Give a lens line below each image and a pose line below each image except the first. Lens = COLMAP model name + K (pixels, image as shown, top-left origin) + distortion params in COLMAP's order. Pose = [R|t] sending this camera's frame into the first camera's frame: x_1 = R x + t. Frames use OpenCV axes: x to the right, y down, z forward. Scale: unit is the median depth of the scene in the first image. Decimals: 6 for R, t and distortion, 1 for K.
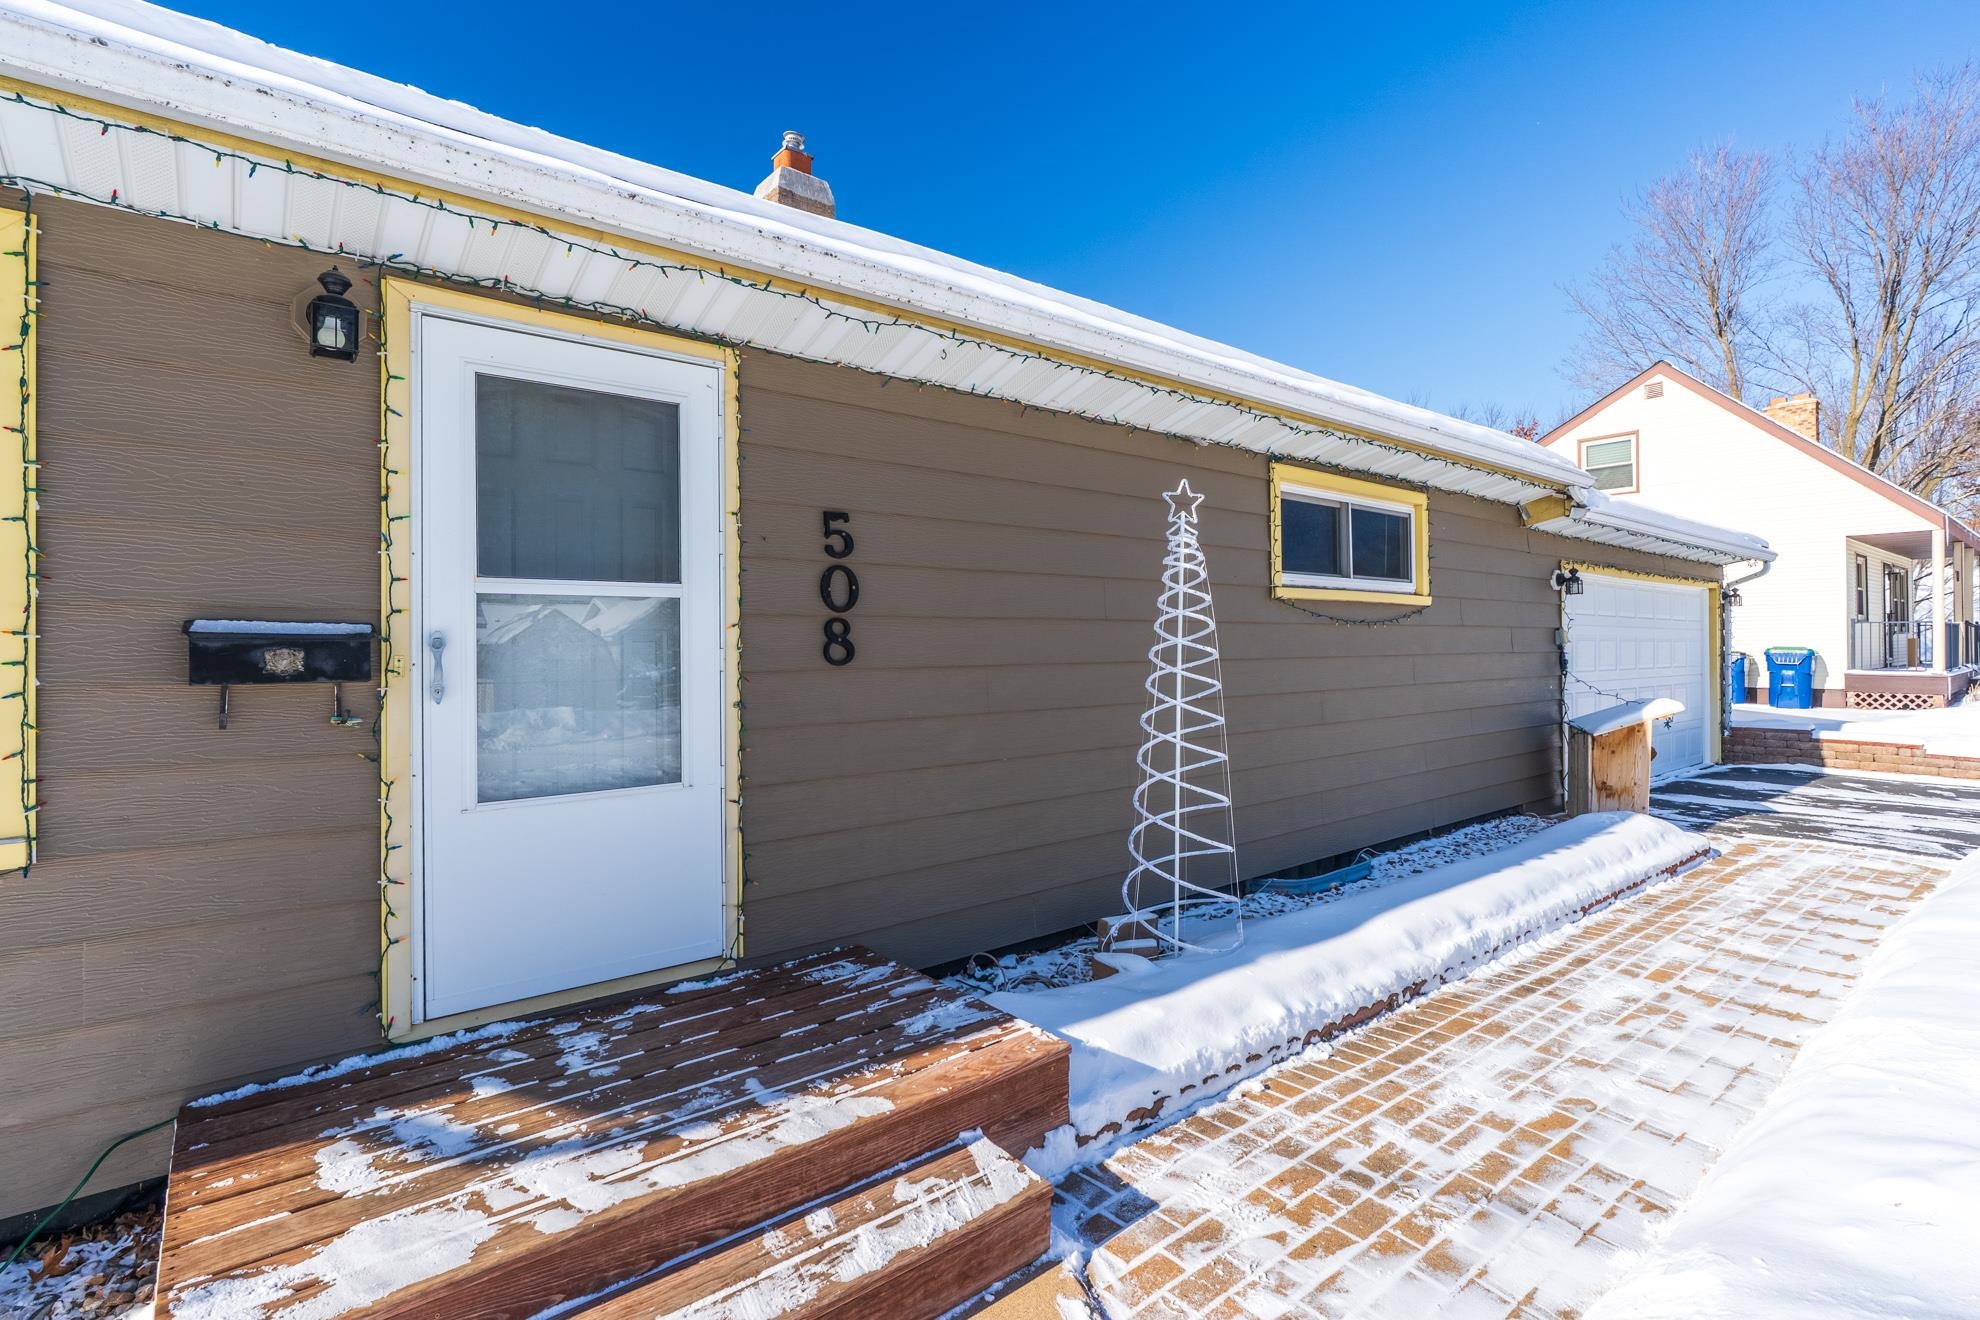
lens RADIAL K [[929.2, 0, 990.0], [0, 929.2, 660.0], [0, 0, 1]] dist [0.001477, 0.000385]
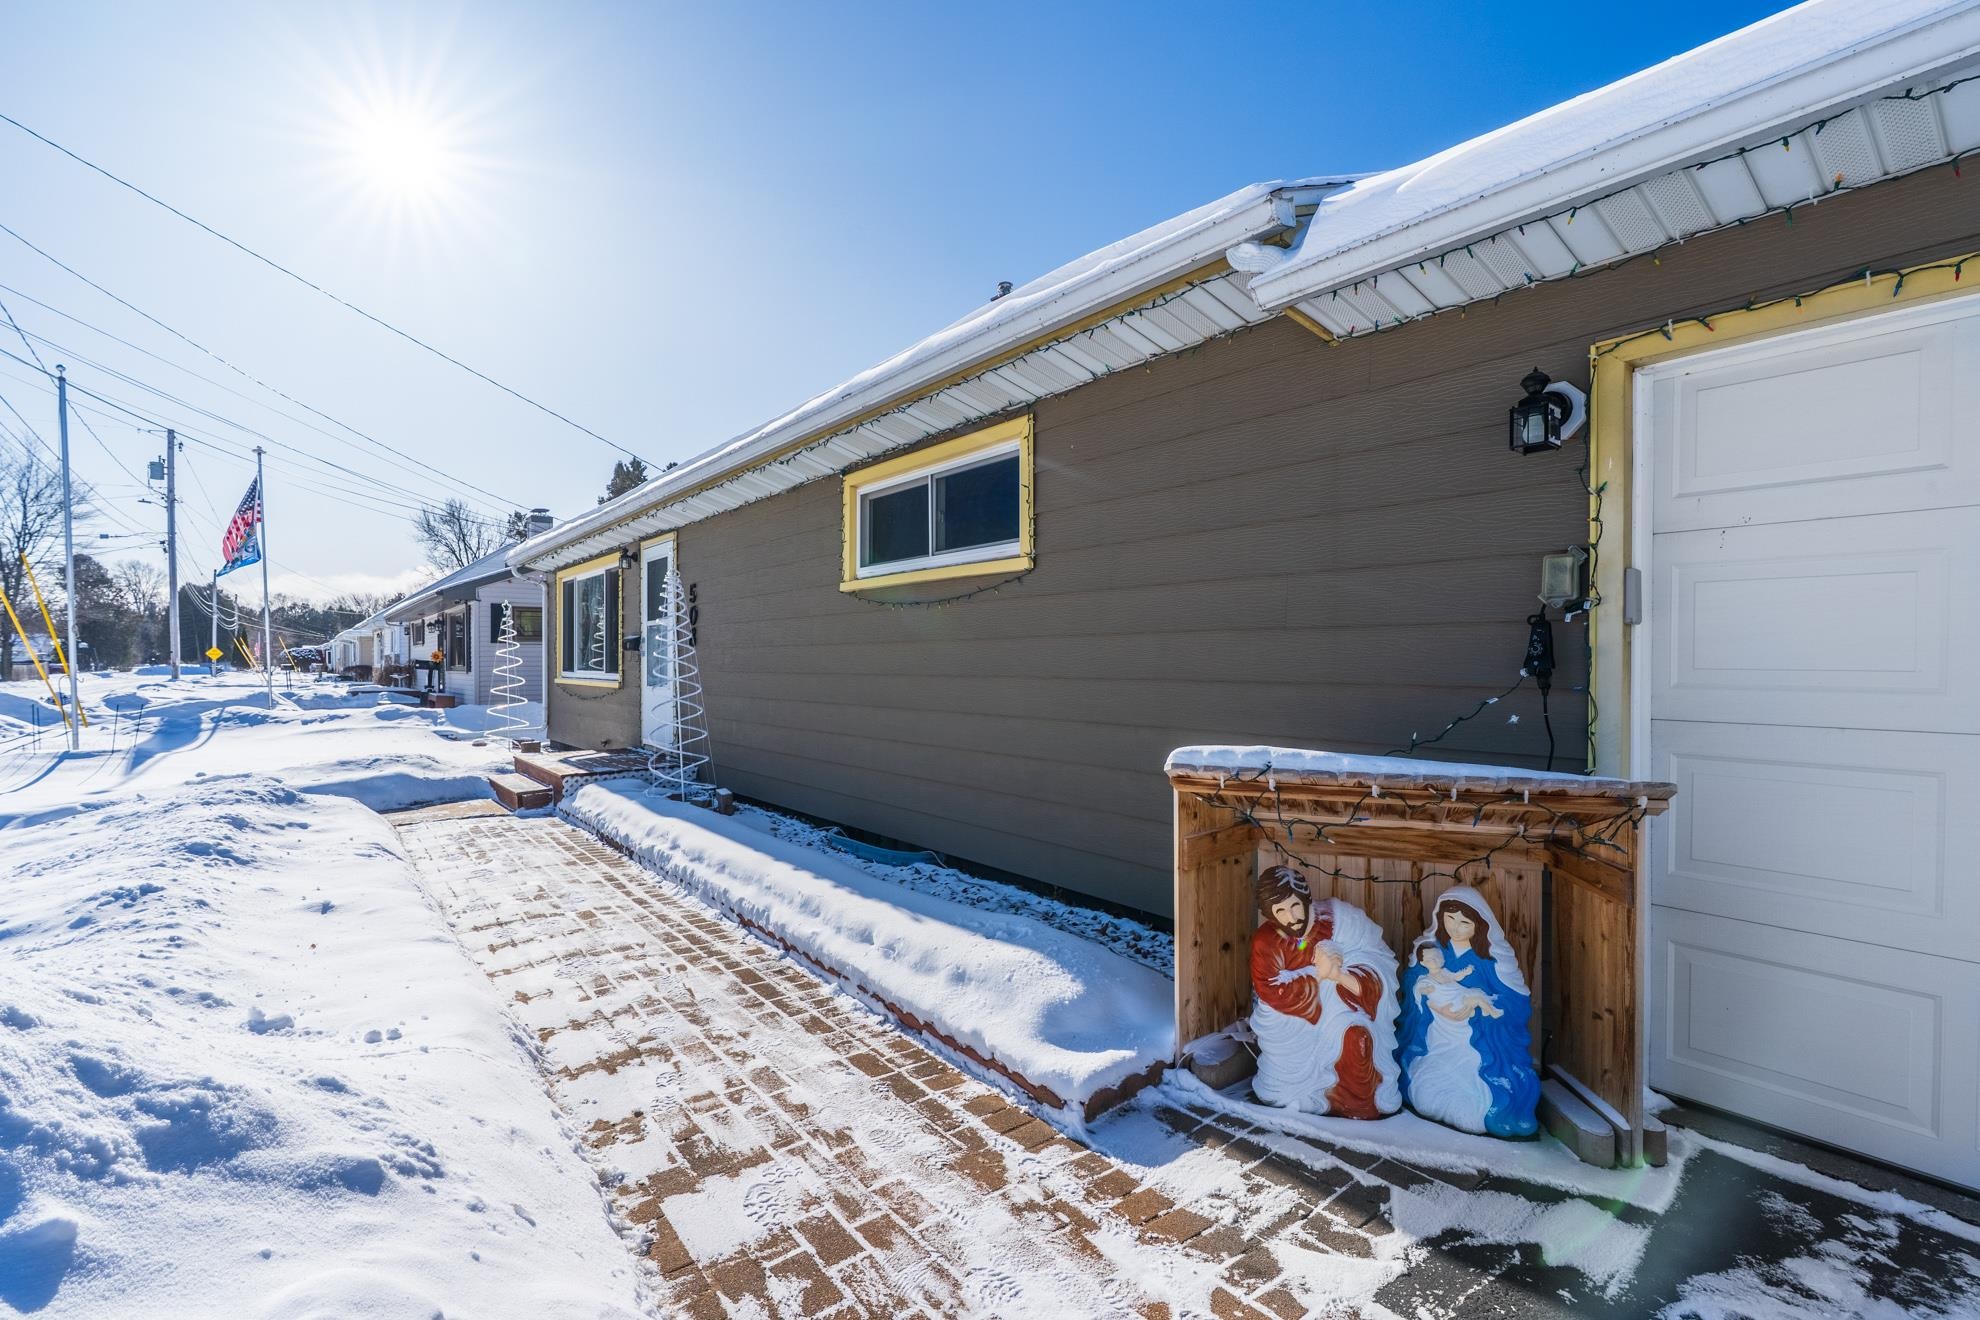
lens RADIAL K [[903.4, 0, 985.5], [0, 903.4, 667.9], [0, 0, 1]] dist [-0.010934, 0.002123]
pose [[-0.031677, 0.018300, -0.999331, 1.761718], [-0.011680, 0.999757, 0.018678, 0.008536], [0.999430, 0.012264, -0.031456, 1.482721]]
